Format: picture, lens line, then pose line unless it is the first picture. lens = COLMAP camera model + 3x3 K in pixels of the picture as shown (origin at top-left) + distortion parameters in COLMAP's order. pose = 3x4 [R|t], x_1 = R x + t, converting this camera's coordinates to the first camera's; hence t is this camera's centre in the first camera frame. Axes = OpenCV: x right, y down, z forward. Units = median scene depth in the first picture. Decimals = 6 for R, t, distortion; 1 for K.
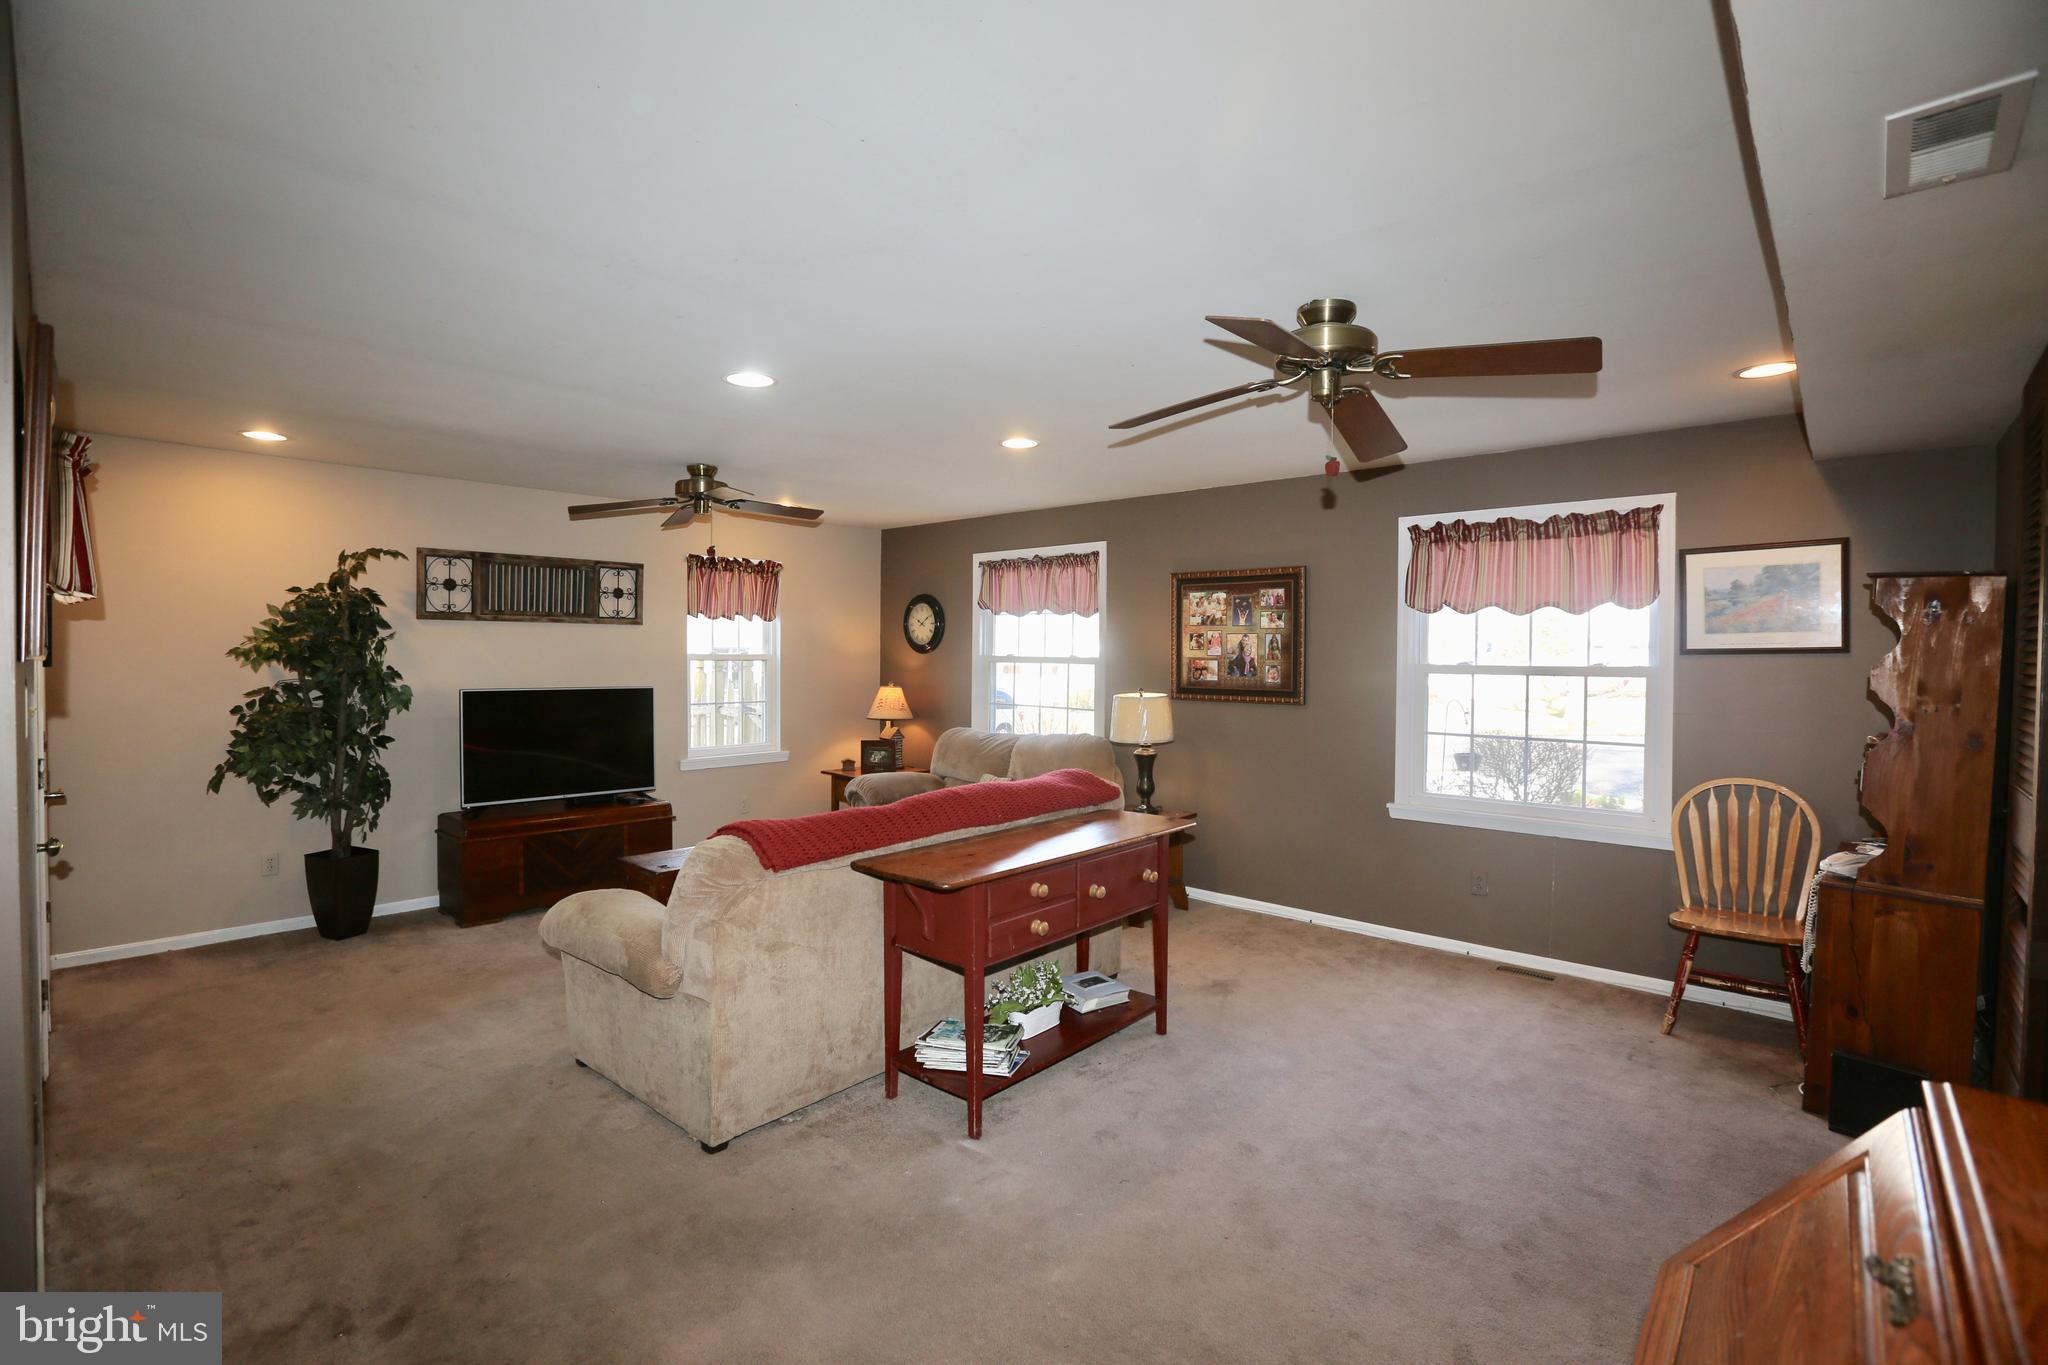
lens RADIAL K [[931.8, 0, 1020.7], [0, 931.8, 674.5], [0, 0, 1]] dist [-0.045884, 0.013646]
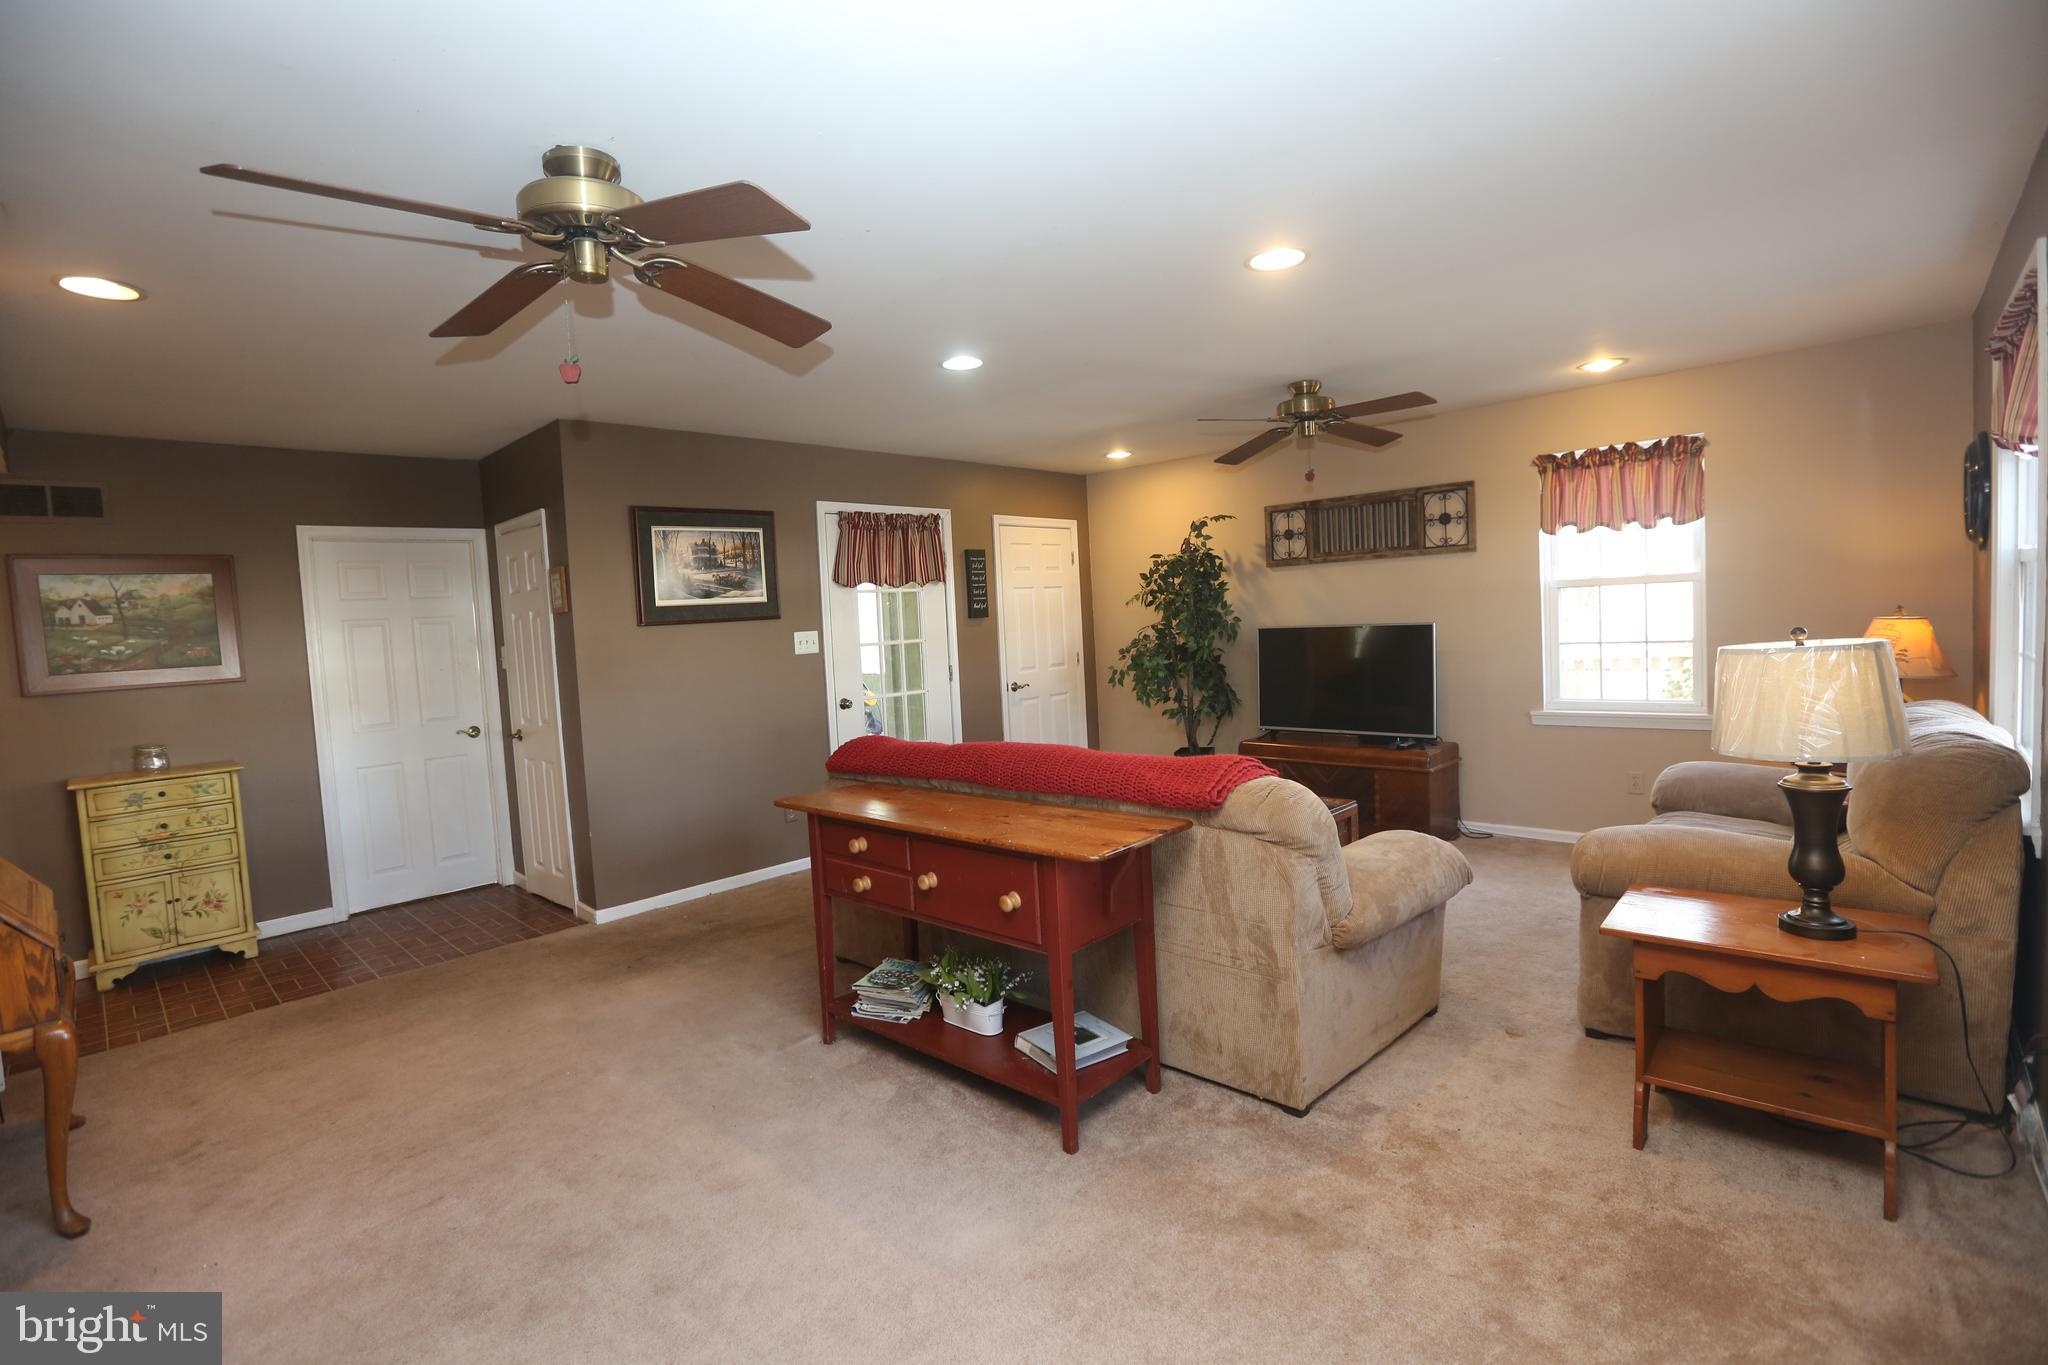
lens RADIAL K [[931.8, 0, 1024.7], [0, 931.8, 682.1], [0, 0, 1]] dist [-0.045884, 0.013646]
pose [[-0.018011, 0.062273, -0.997897, 0.630385], [0.026241, 0.997744, 0.061790, 0.006440], [0.999493, -0.025073, -0.019605, 0.783949]]
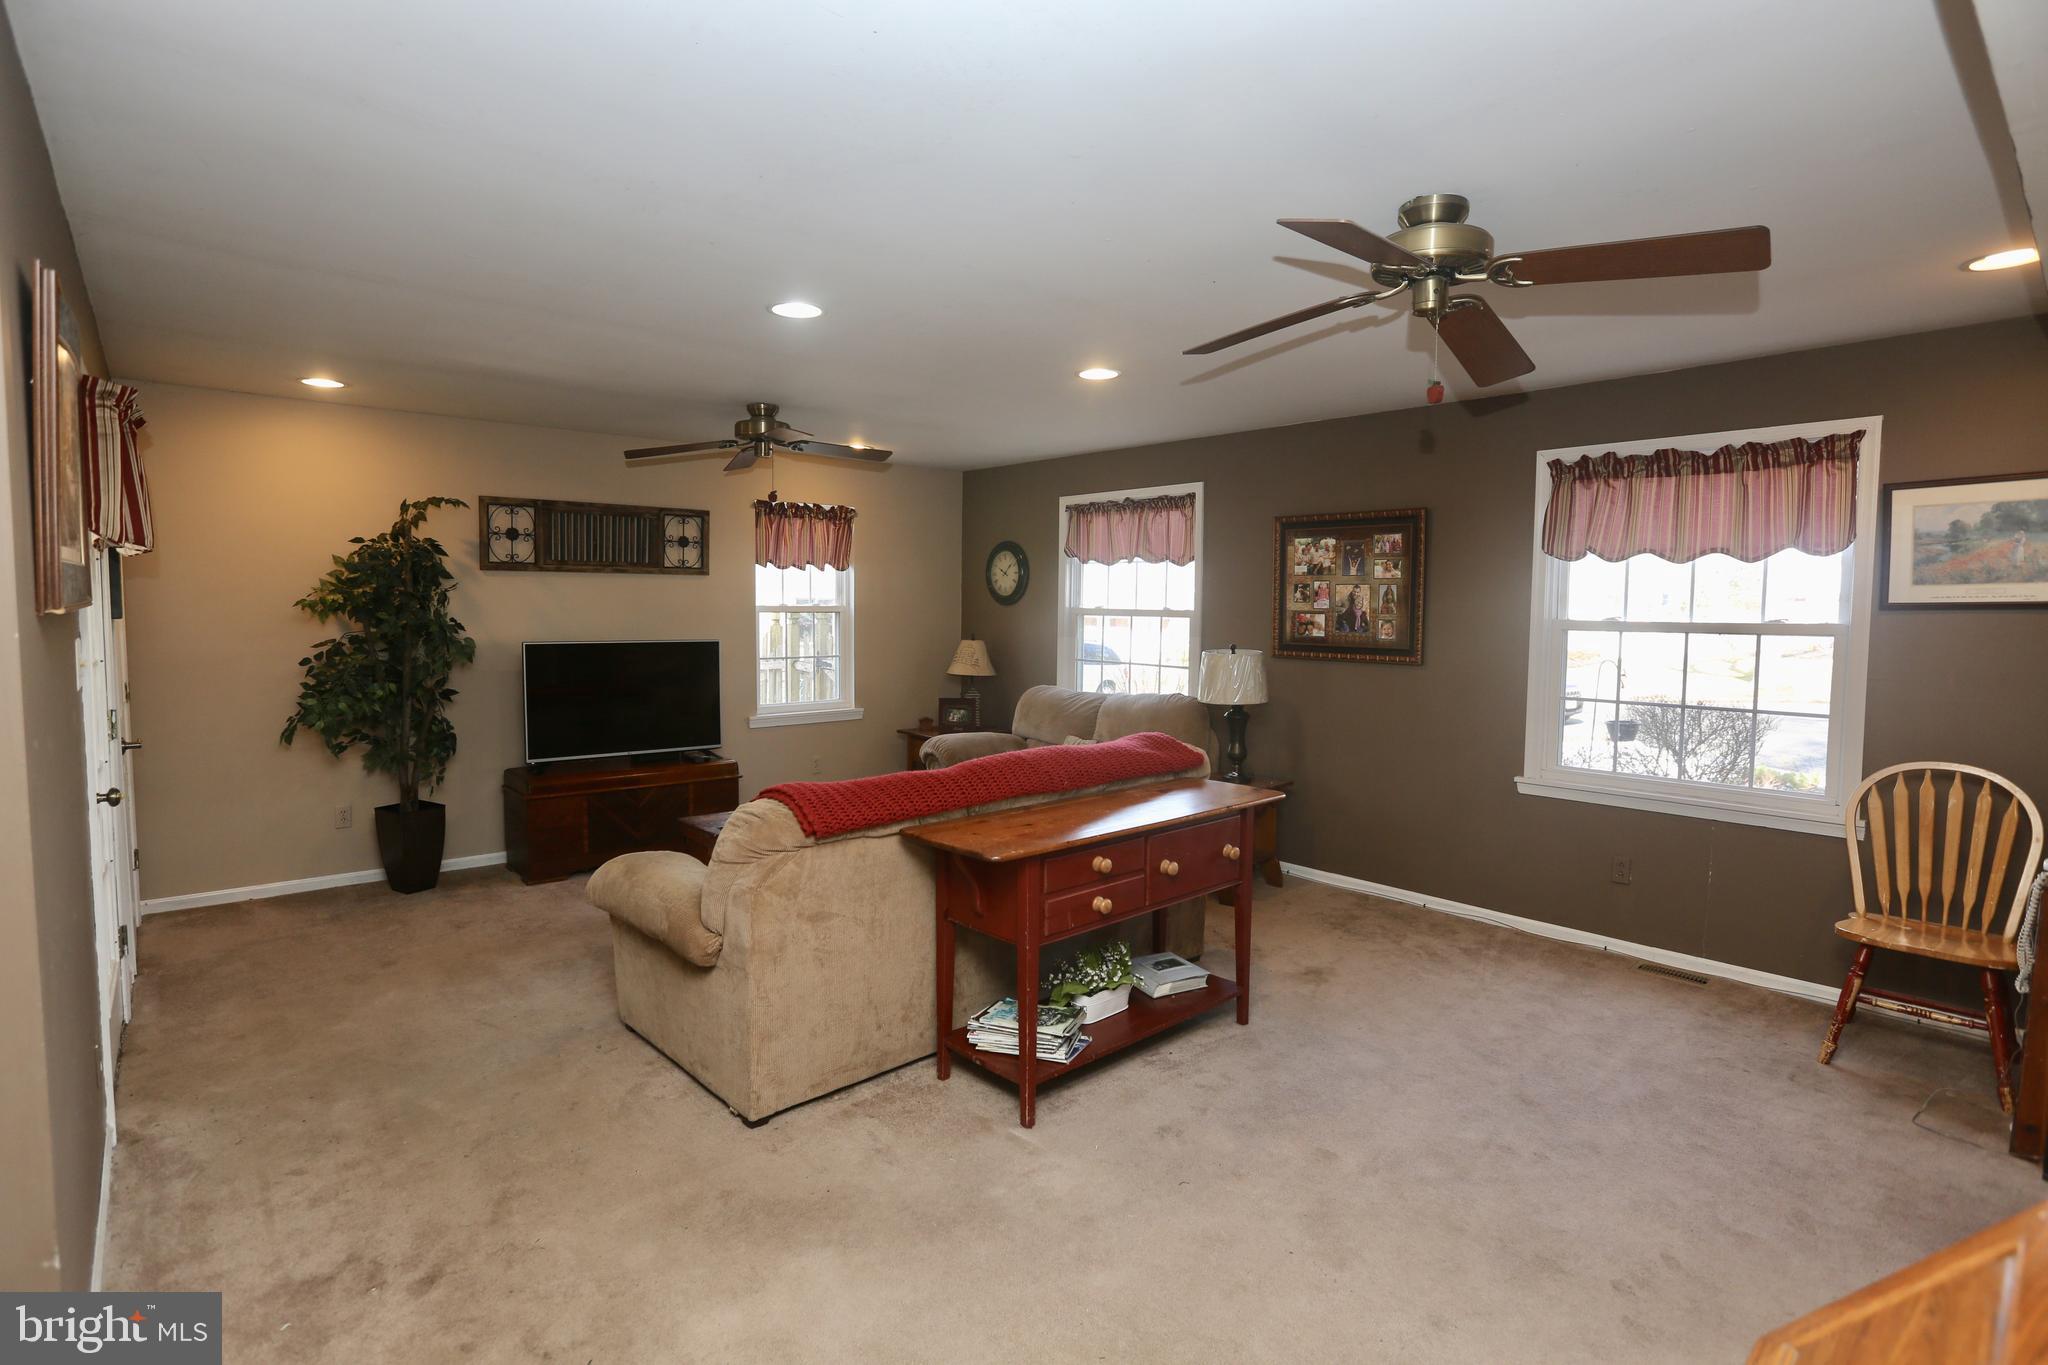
lens RADIAL K [[1000.2, 0, 1017.8], [0, 1000.2, 677.0], [0, 0, 1]] dist [-0.036972, 0.012148]
pose [[0.993969, 0.009634, -0.109239, 0.028013], [-0.004195, 0.998745, 0.049903, -0.001762], [0.109582, -0.049143, 0.992762, 0.012427]]
